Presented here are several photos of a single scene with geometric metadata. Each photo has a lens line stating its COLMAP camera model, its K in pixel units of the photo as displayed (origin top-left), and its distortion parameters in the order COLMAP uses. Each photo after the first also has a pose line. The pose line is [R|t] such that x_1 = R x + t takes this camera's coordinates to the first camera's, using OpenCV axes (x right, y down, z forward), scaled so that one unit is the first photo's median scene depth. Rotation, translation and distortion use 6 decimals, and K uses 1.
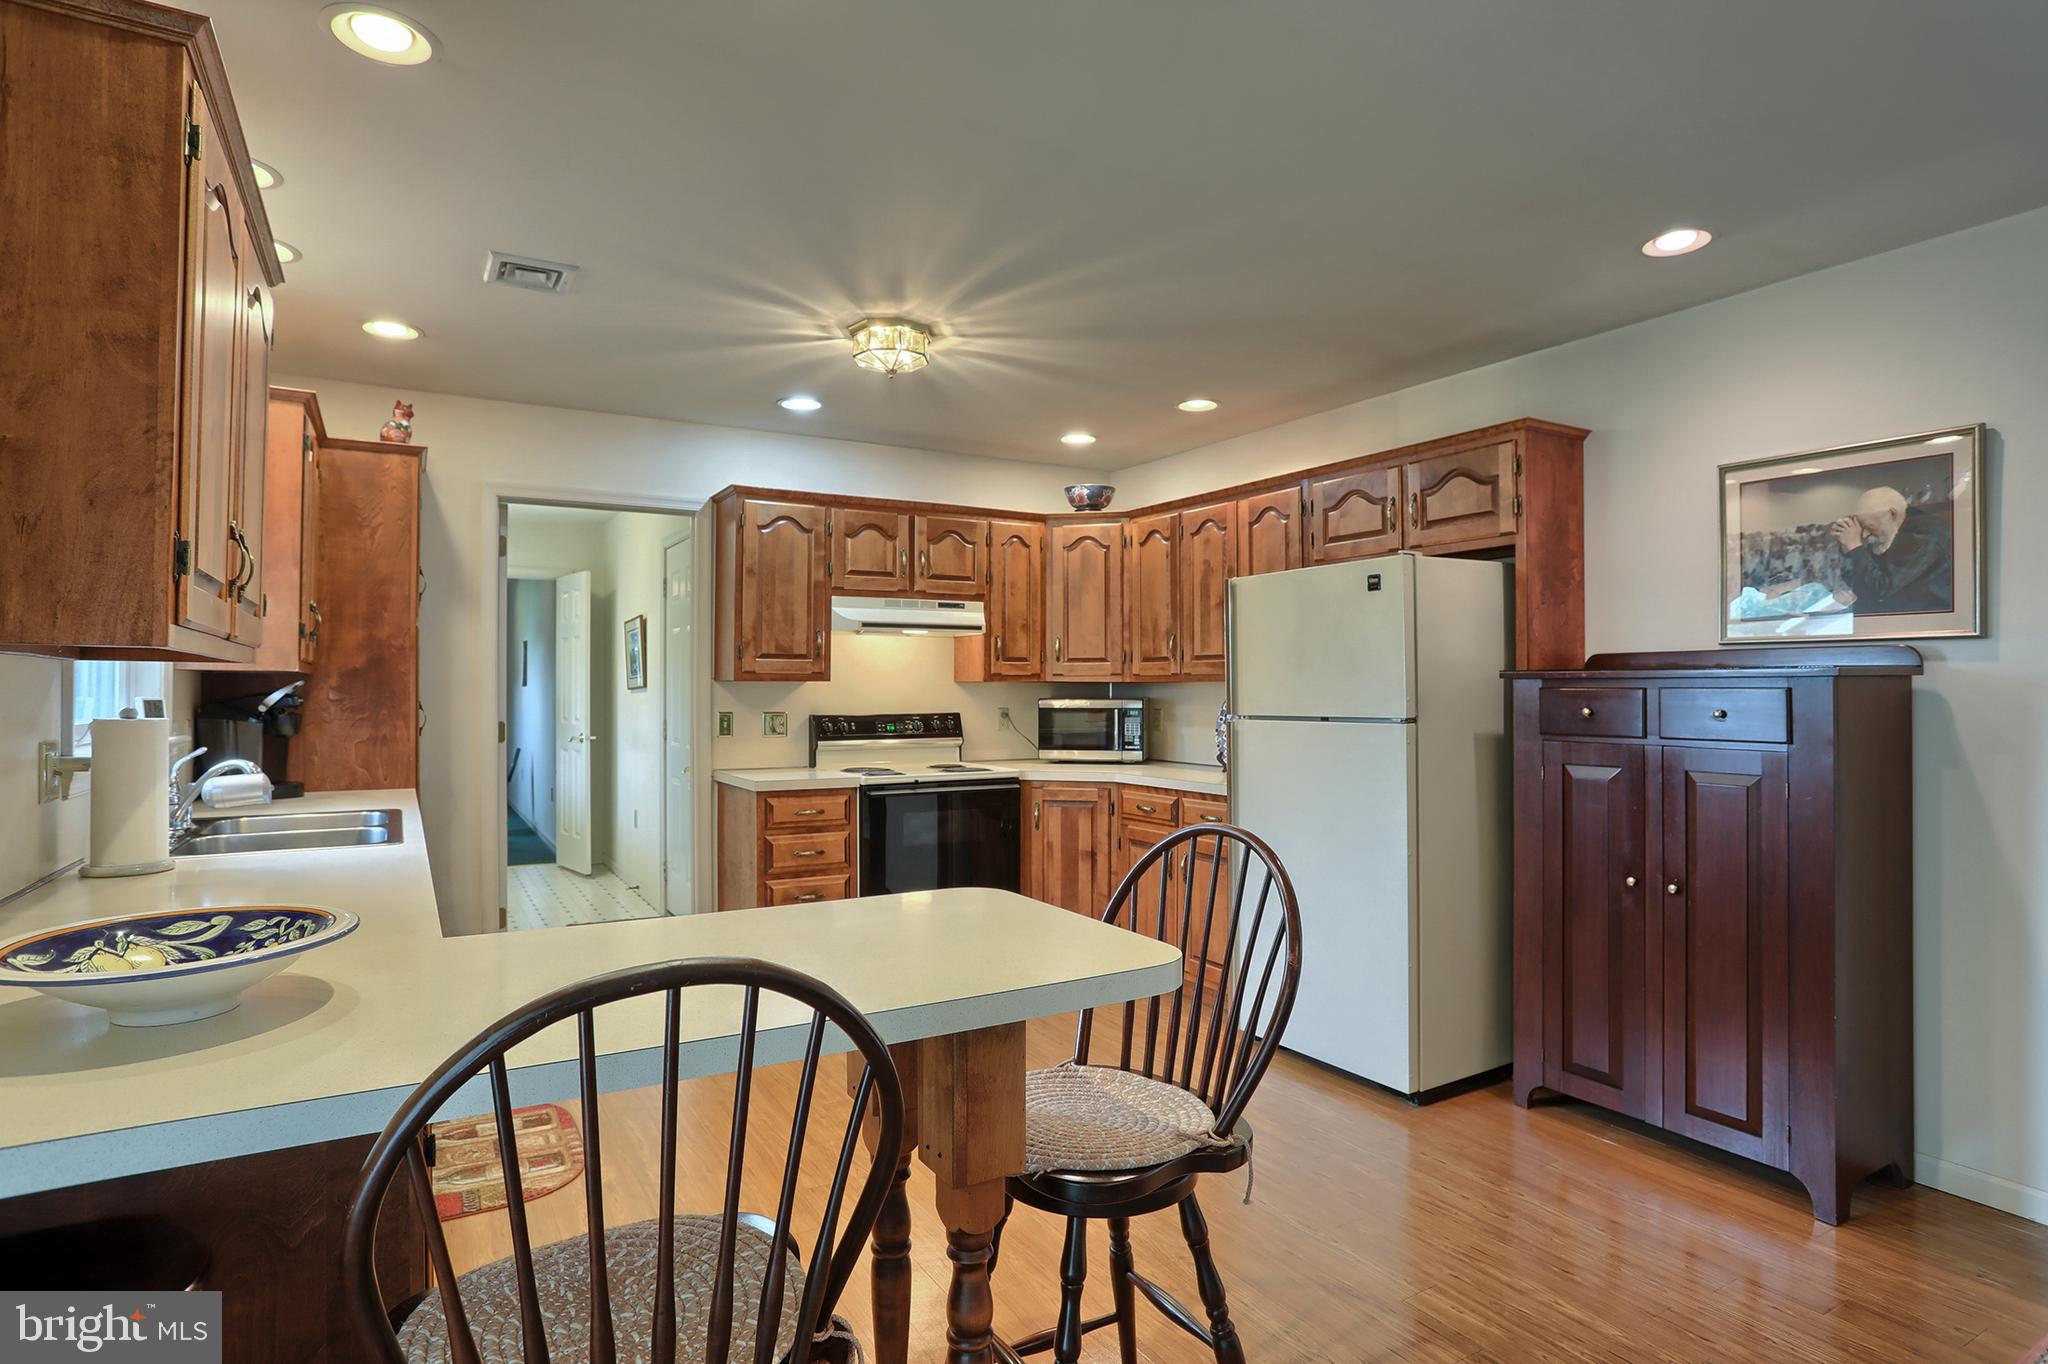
lens RADIAL K [[1066.8, 0, 1019.0], [0, 1066.8, 678.2], [0, 0, 1]] dist [-0.064914, 0.020523]
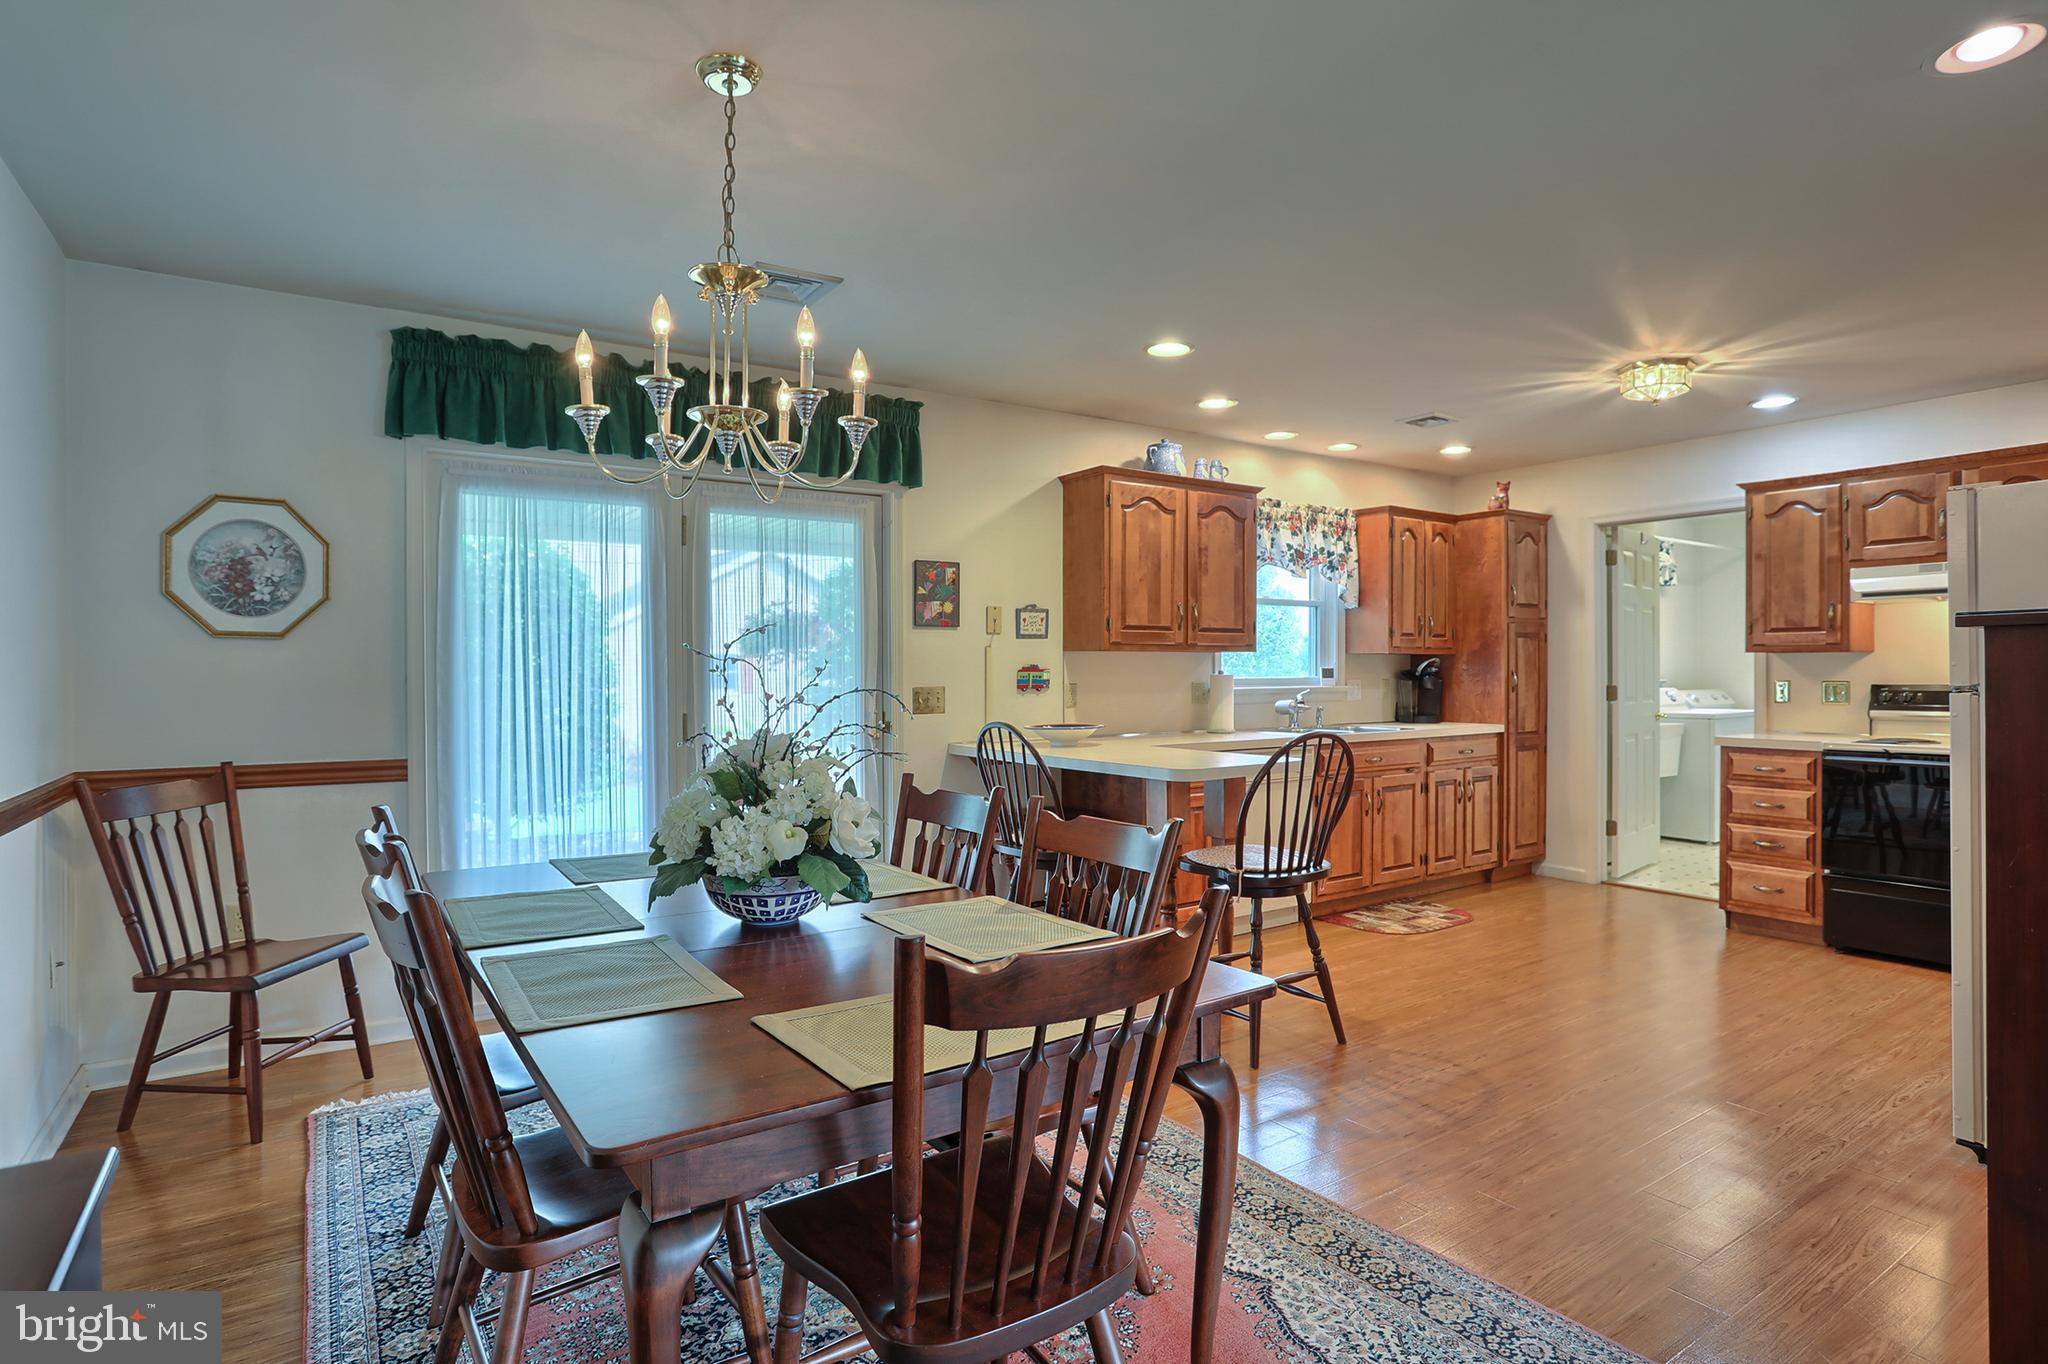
lens RADIAL K [[1066.8, 0, 1030.2], [0, 1066.8, 675.4], [0, 0, 1]] dist [-0.064914, 0.020523]
pose [[0.050725, 0.003110, -0.998708, 0.856799], [0.015681, 0.999869, 0.003910, 0.011056], [0.998590, -0.015859, 0.050670, 0.168807]]
